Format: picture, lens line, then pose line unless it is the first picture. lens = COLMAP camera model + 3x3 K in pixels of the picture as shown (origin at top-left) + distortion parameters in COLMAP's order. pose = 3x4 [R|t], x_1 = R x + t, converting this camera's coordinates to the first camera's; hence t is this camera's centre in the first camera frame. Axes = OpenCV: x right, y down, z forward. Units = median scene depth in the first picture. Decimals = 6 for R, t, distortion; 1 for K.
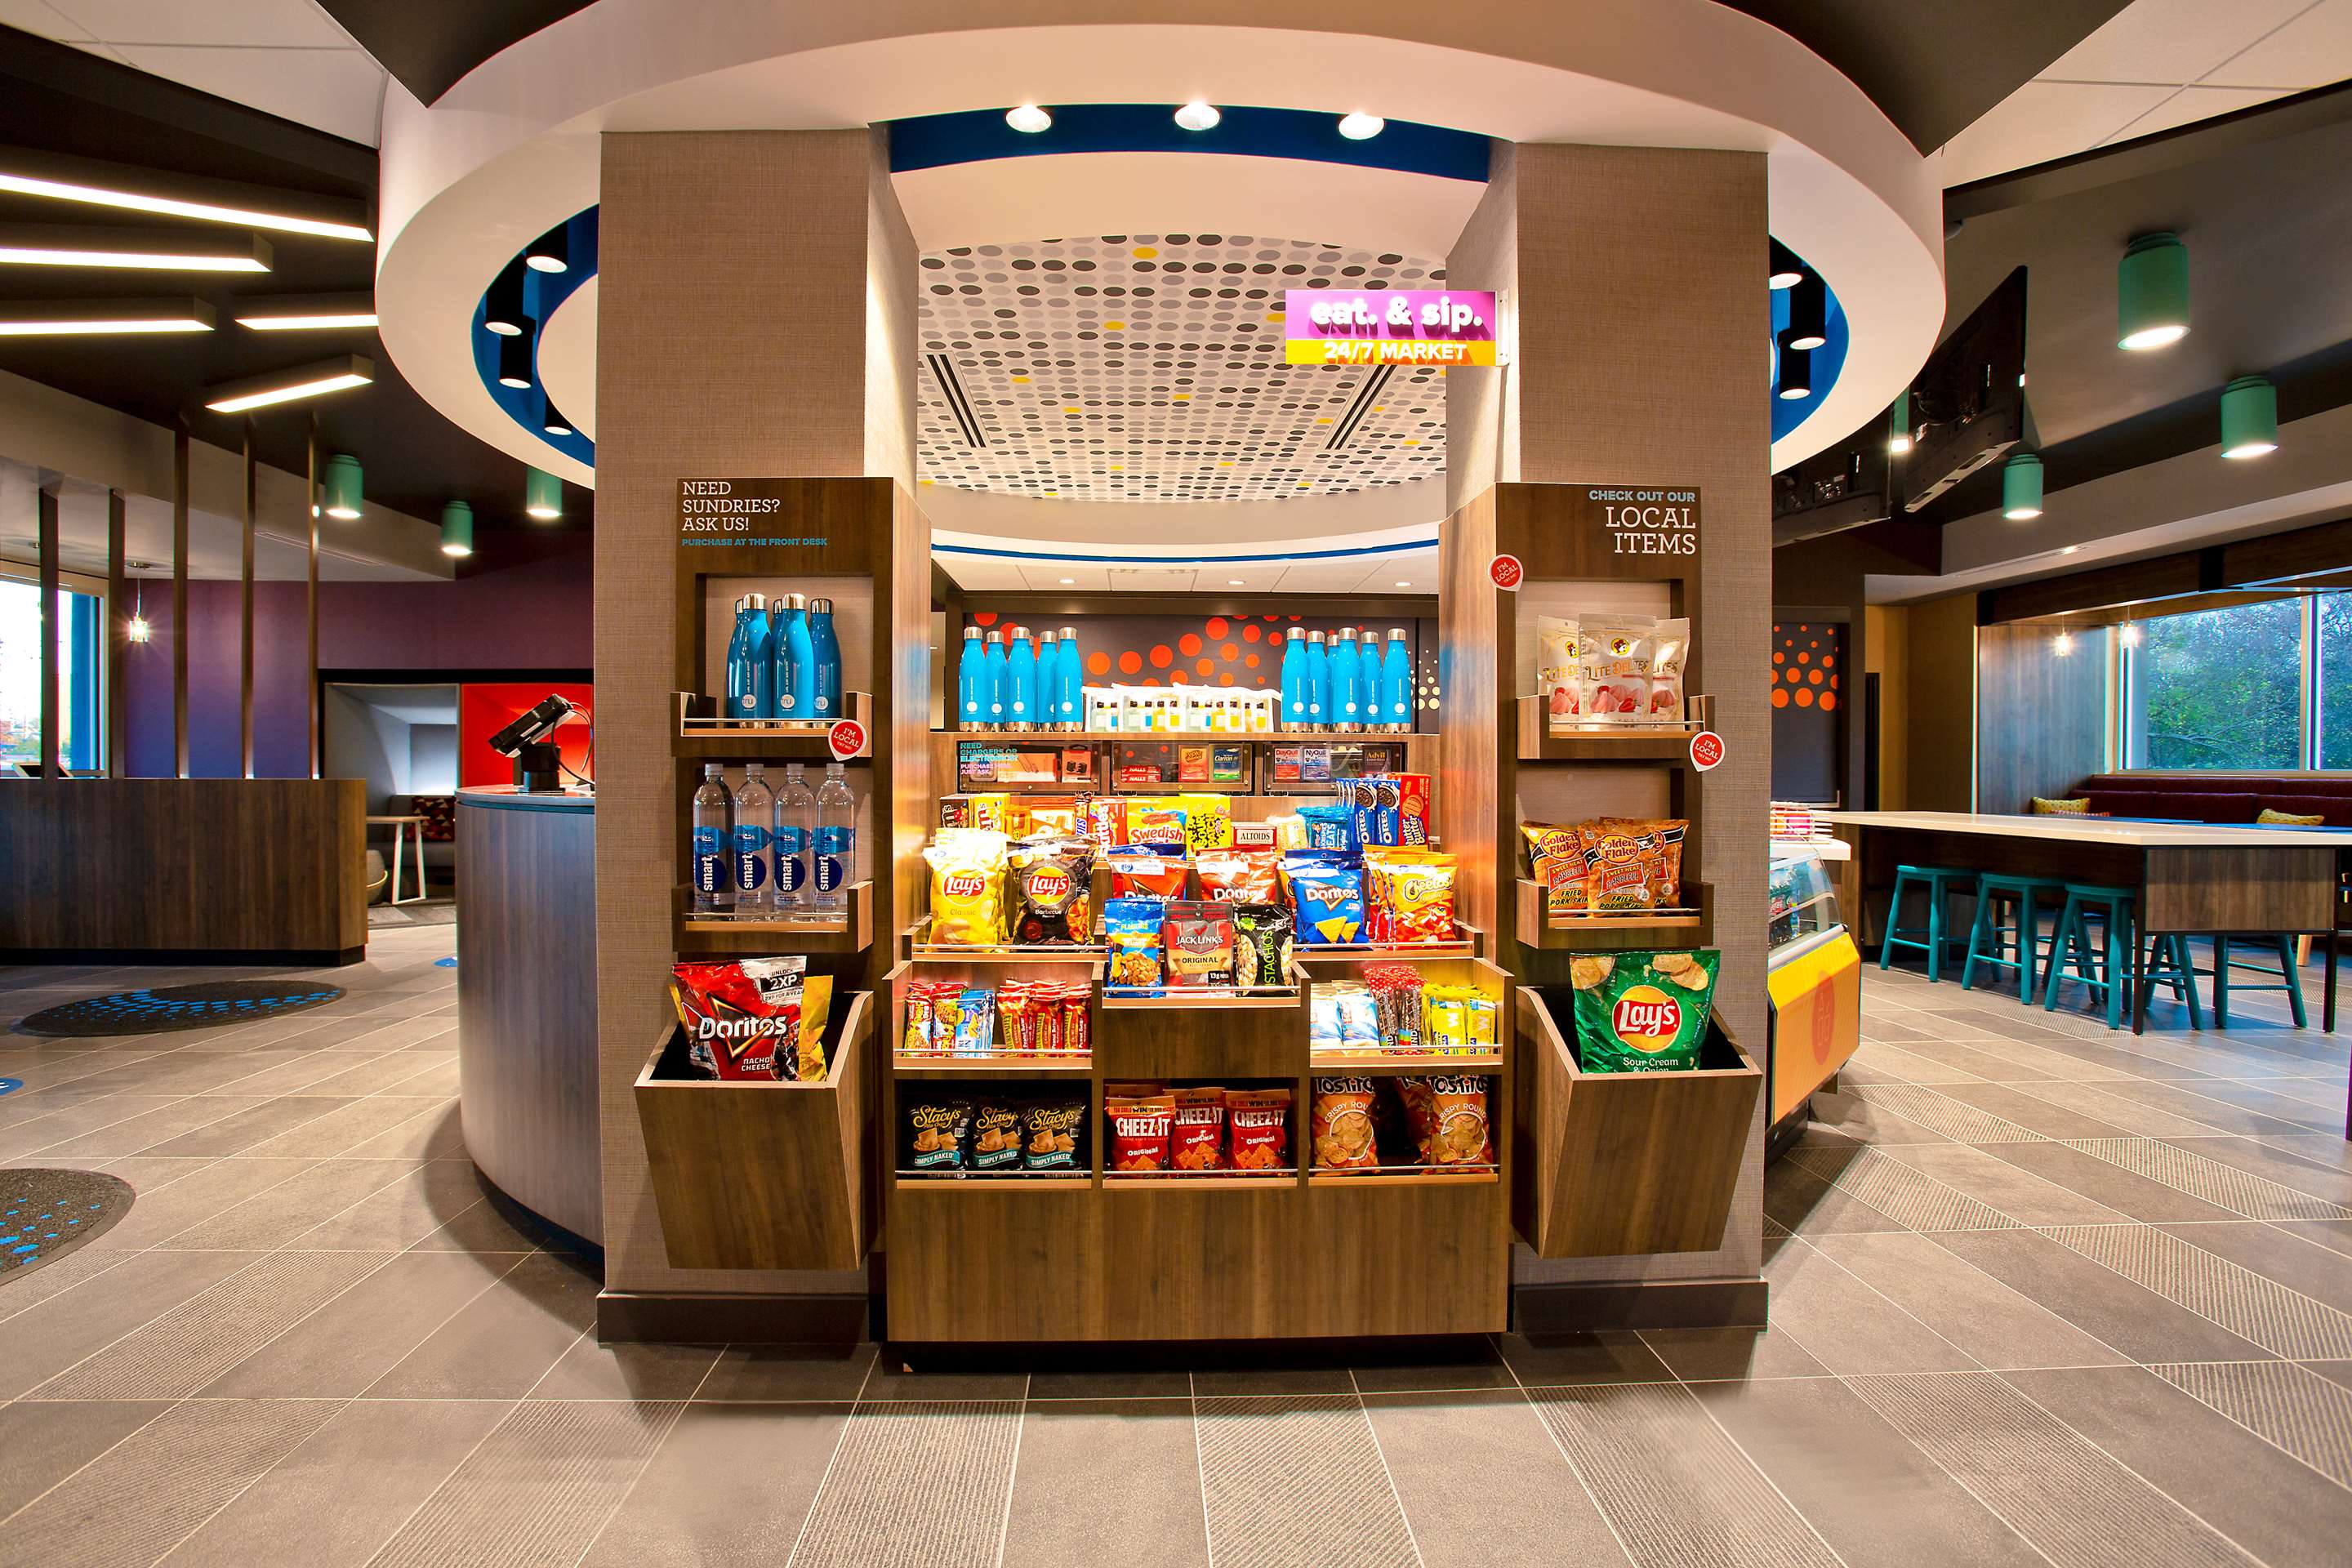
lens RADIAL K [[1123.8, 0, 1176.0], [0, 1123.8, 784.0], [0, 0, 1]] dist [-0.059096, 0.000306]
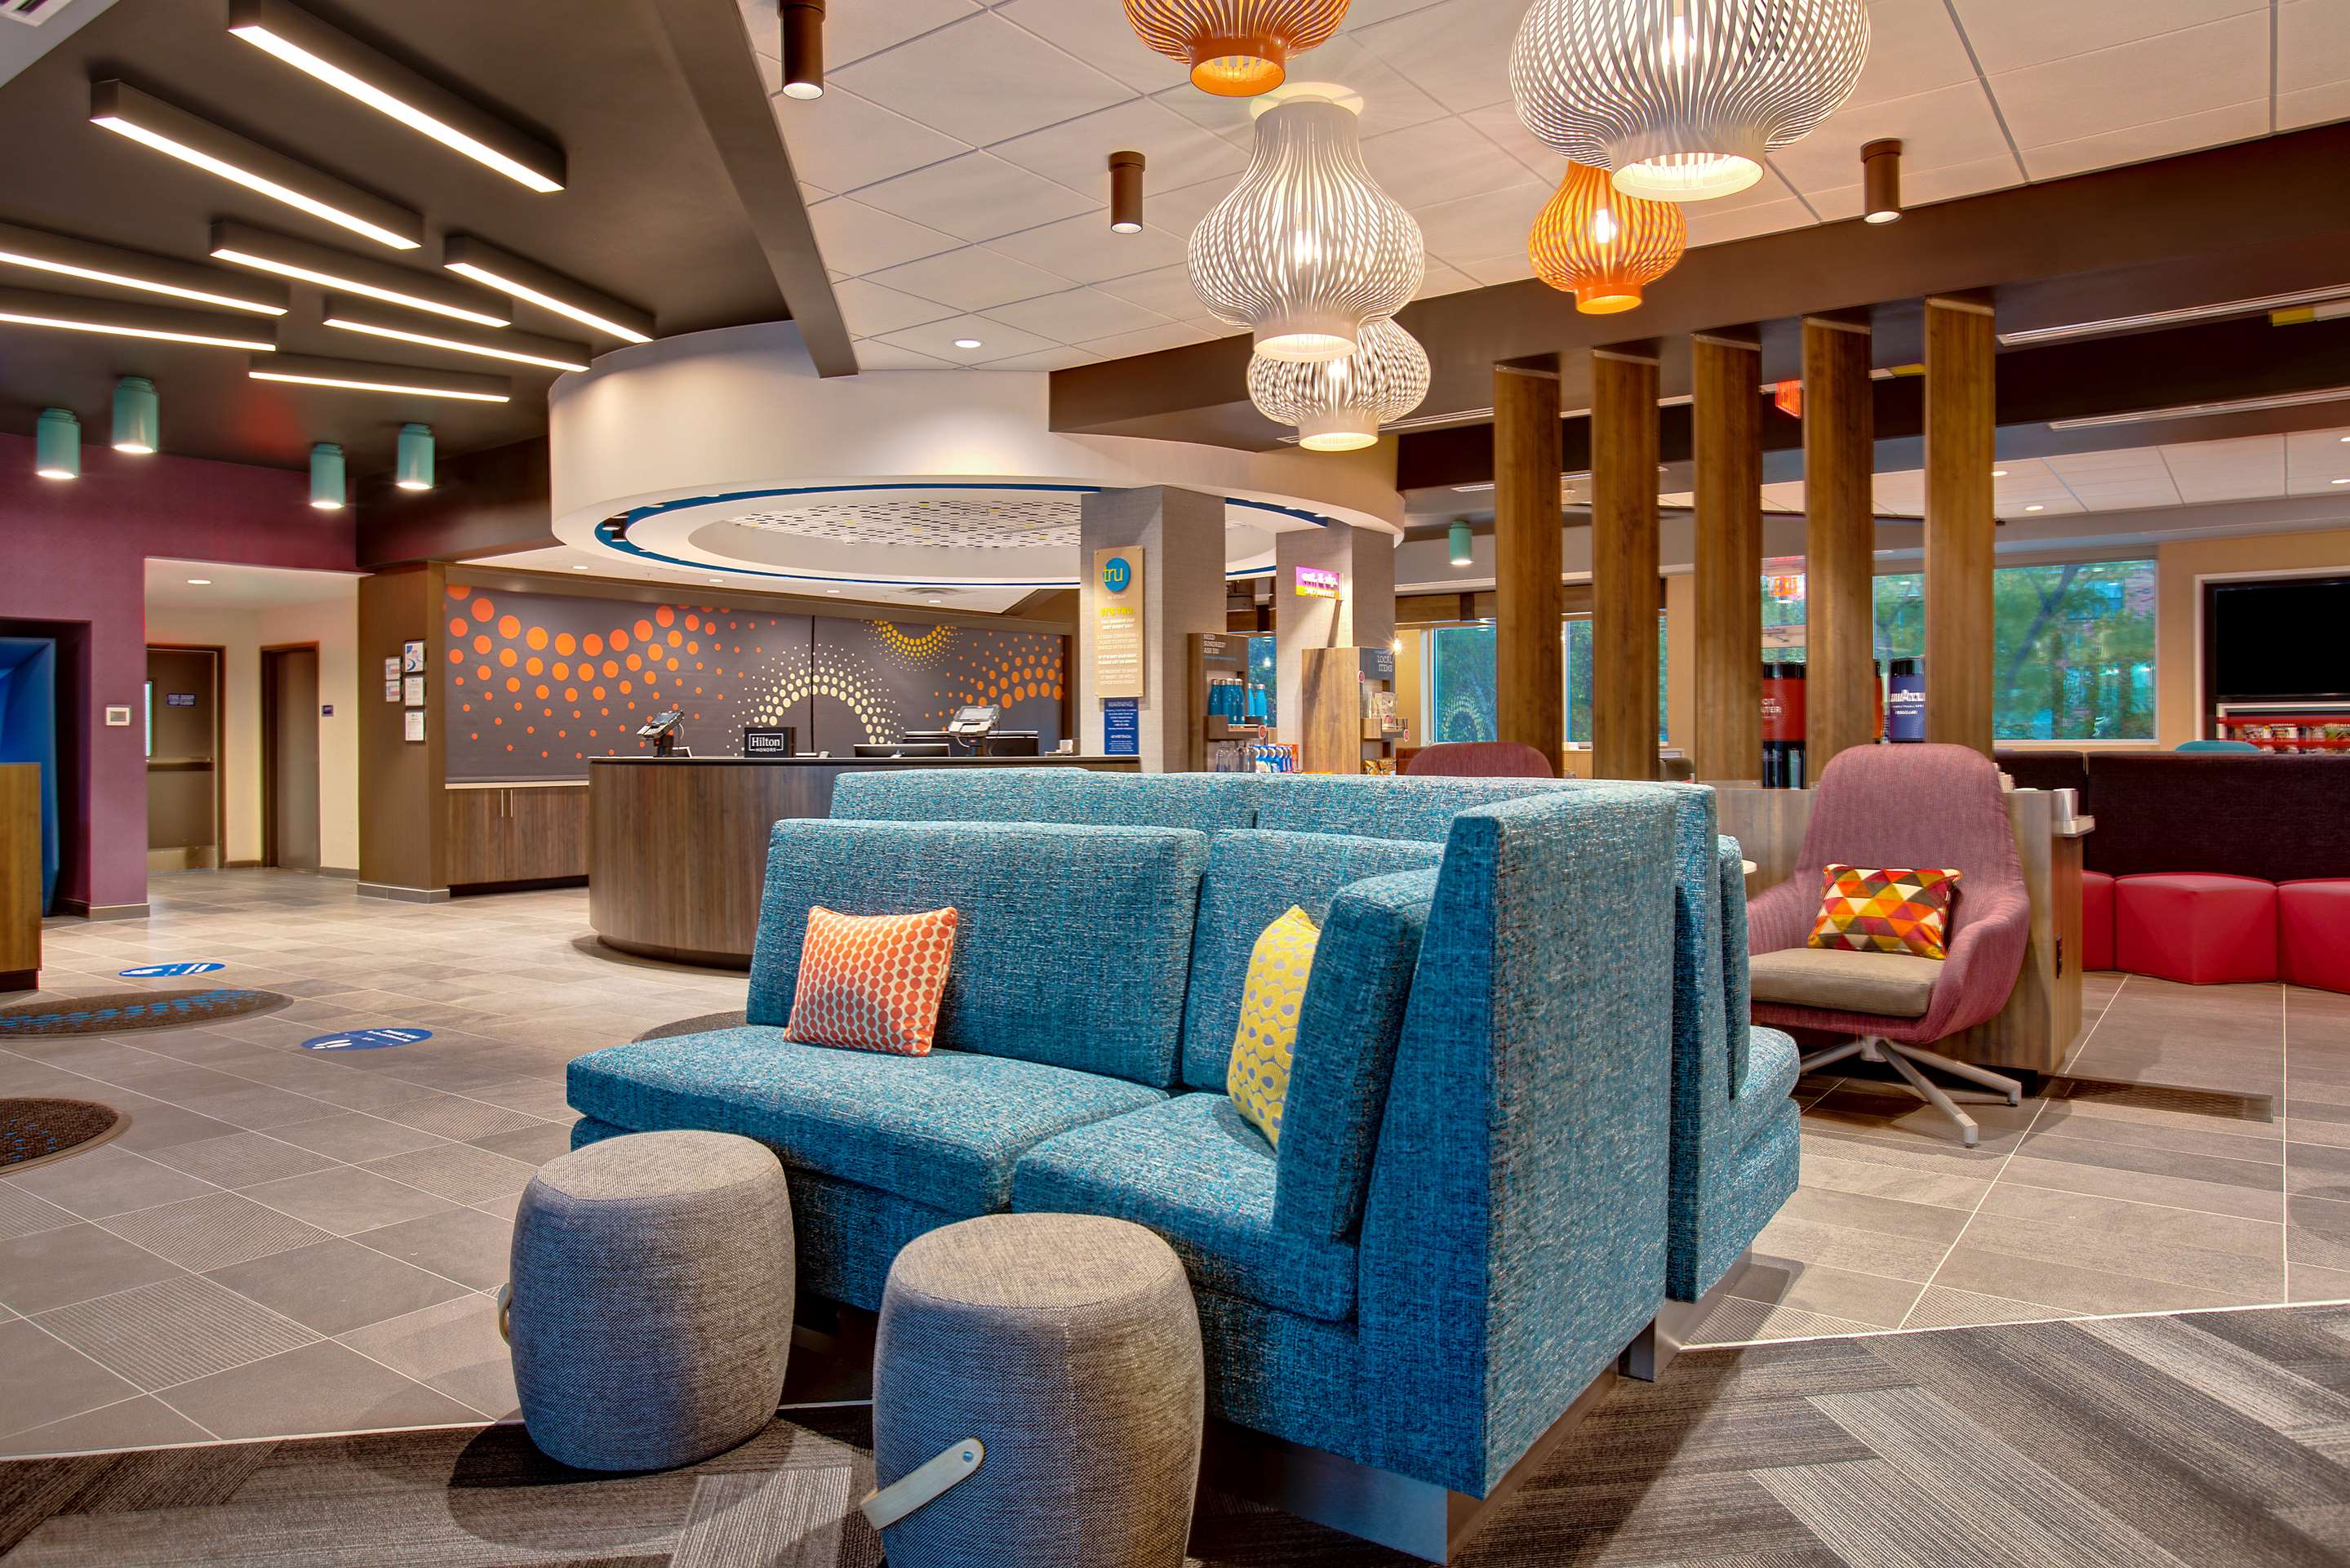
lens RADIAL K [[1517.3, 0, 1186.5], [0, 1517.3, 757.3], [0, 0, 1]] dist [-0.067322, -0.000106]
pose [[0.627722, -0.012697, 0.778334, -1.298847], [0.018230, 0.999833, 0.001608, 0.005813], [-0.778224, 0.013179, 0.627848, -0.490424]]
